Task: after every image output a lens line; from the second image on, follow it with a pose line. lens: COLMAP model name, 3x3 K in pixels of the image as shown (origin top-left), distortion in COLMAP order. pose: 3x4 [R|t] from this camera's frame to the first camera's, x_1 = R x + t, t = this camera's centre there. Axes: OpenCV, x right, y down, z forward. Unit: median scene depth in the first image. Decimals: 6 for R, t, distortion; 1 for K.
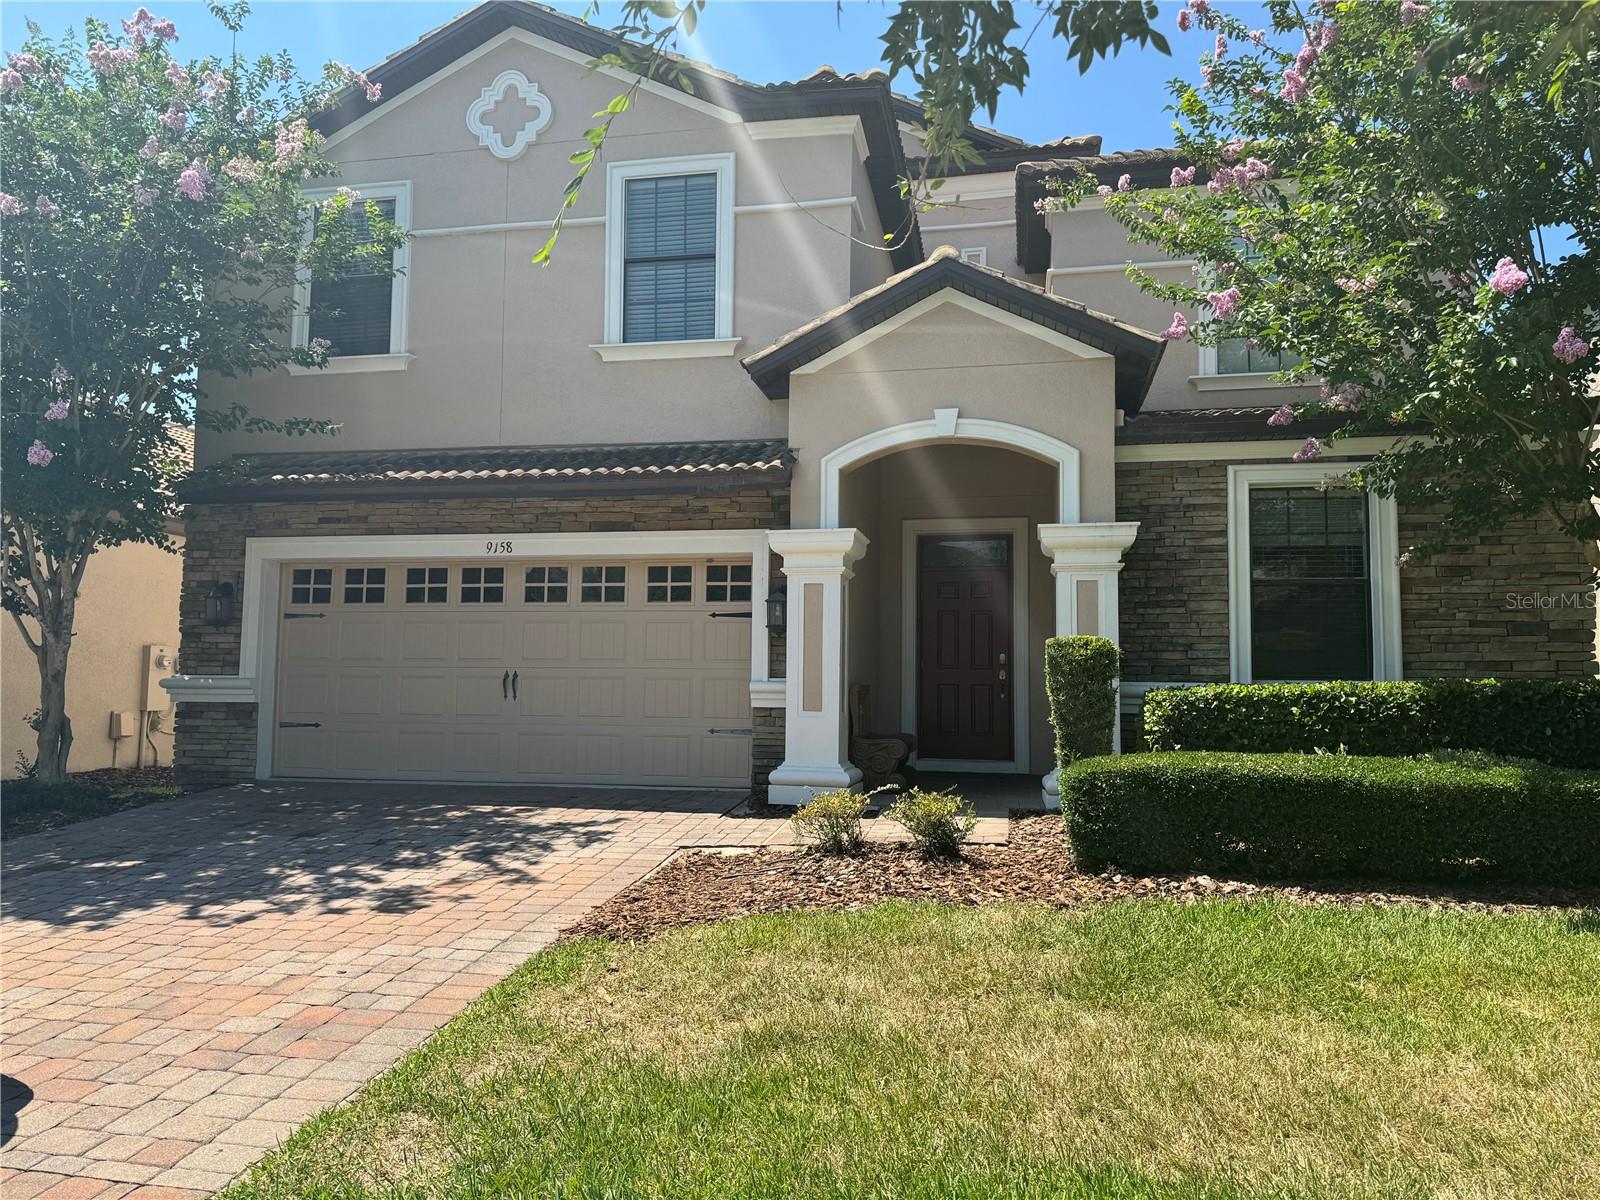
lens RADIAL K [[1129.9, 0, 791.7], [0, 1129.9, 608.1], [0, 0, 1]] dist [0.017593, -0.021228]
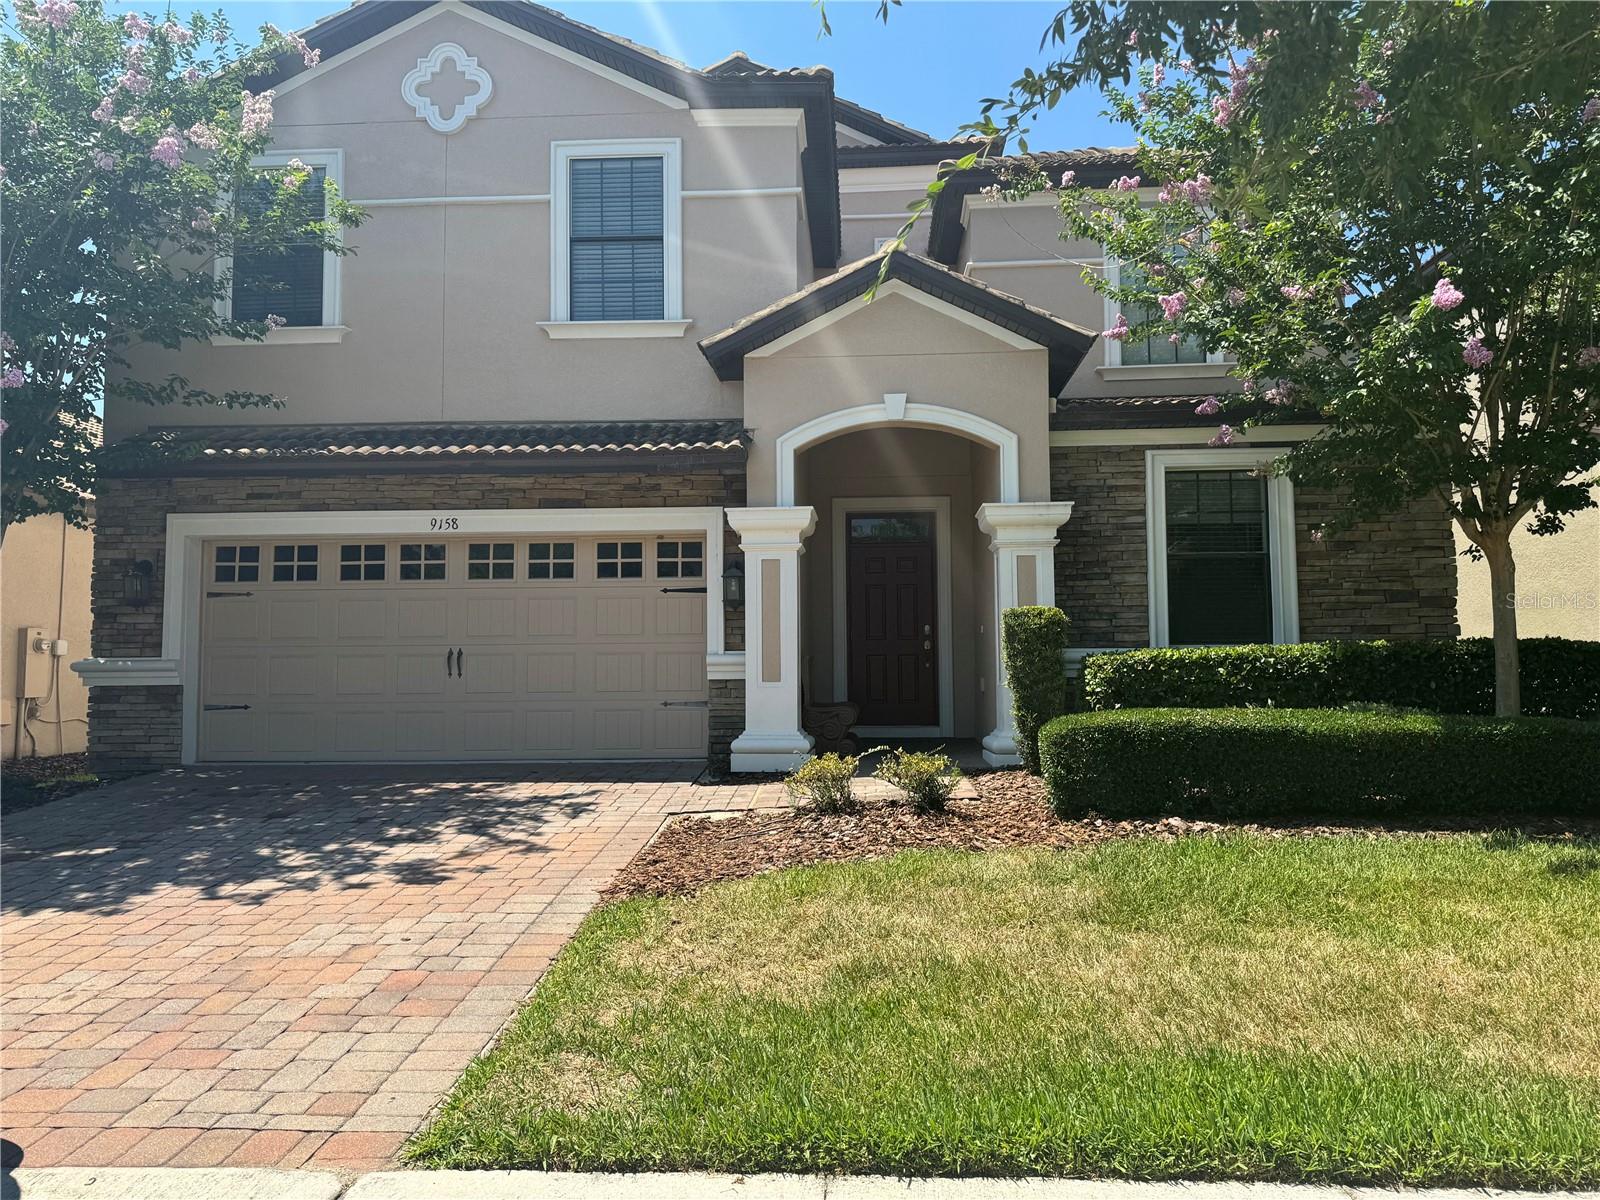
lens RADIAL K [[1129.9, 0, 806.1], [0, 1129.9, 593.2], [0, 0, 1]] dist [0.017593, -0.021228]
pose [[0.989197, -0.008311, 0.146359, -0.102346], [0.007203, 0.999941, 0.008094, 0.001439], [-0.146418, -0.006952, 0.989198, -0.034987]]
